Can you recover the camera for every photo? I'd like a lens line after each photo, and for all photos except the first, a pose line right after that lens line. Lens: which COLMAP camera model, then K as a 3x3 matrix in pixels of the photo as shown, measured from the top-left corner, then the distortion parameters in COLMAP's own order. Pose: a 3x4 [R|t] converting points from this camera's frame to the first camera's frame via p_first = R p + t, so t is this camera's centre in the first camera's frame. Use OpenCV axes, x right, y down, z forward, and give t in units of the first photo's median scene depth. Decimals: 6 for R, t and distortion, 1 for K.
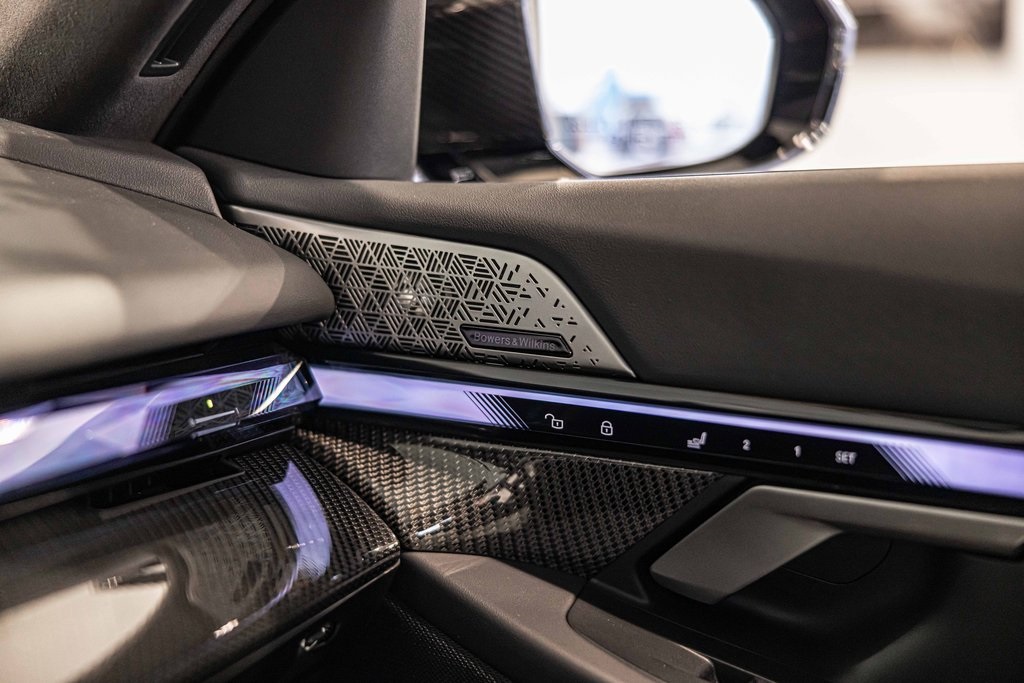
lens RADIAL K [[1822.2, 0, 509.6], [0, 1822.2, 341.6], [0, 0, 1]] dist [-0.013267, 0.000000]
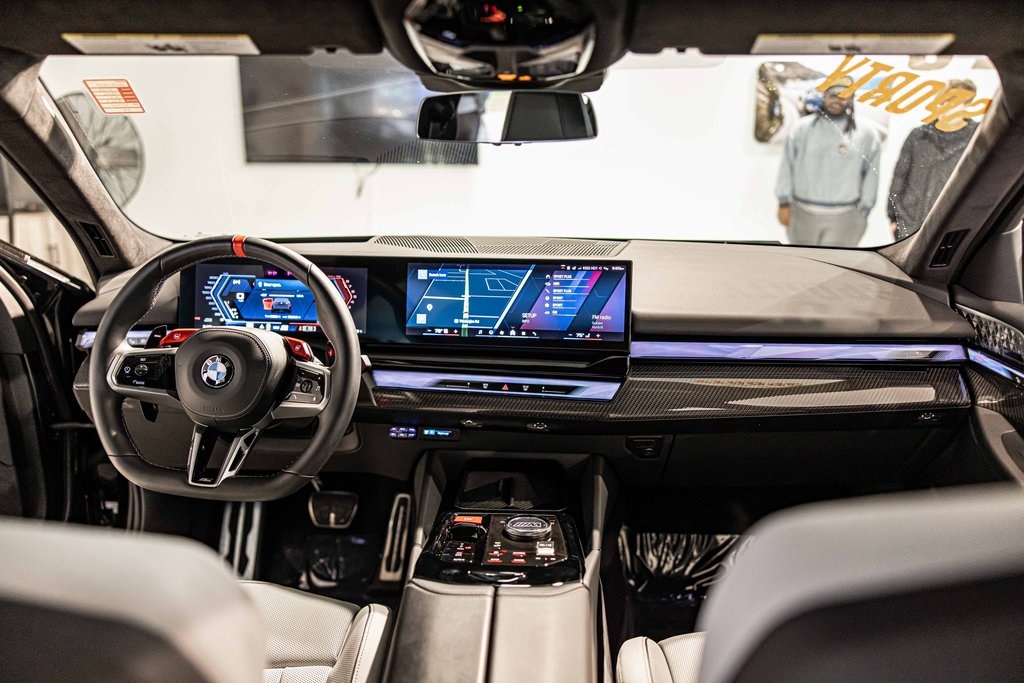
lens RADIAL K [[791.7, 0, 517.7], [0, 791.7, 344.9], [0, 0, 1]] dist [0.000544, 0.002279]
pose [[0.398965, 0.209039, -0.892821, 0.958981], [-0.111560, 0.977501, 0.179014, -0.181513], [0.910154, 0.028183, 0.413309, -0.492115]]
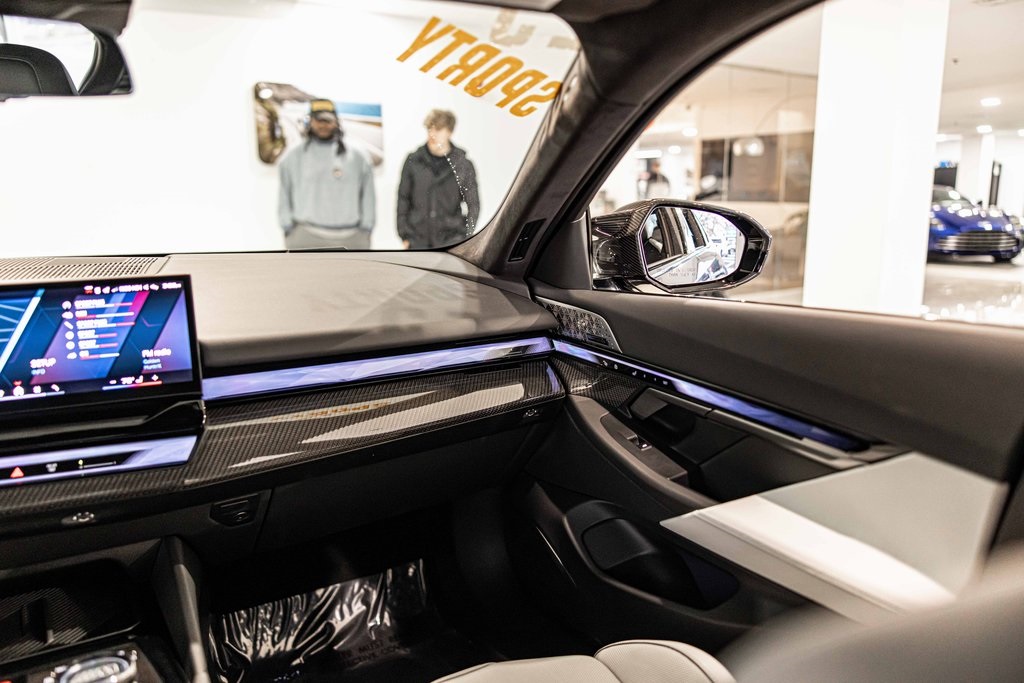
lens RADIAL K [[791.7, 0, 506.3], [0, 791.7, 339.2], [0, 0, 1]] dist [0.000544, 0.002279]
pose [[0.844708, 0.093451, -0.527006, 0.656568], [-0.056846, 0.994734, 0.085276, -0.120362], [0.532200, -0.042075, 0.845572, -0.403446]]
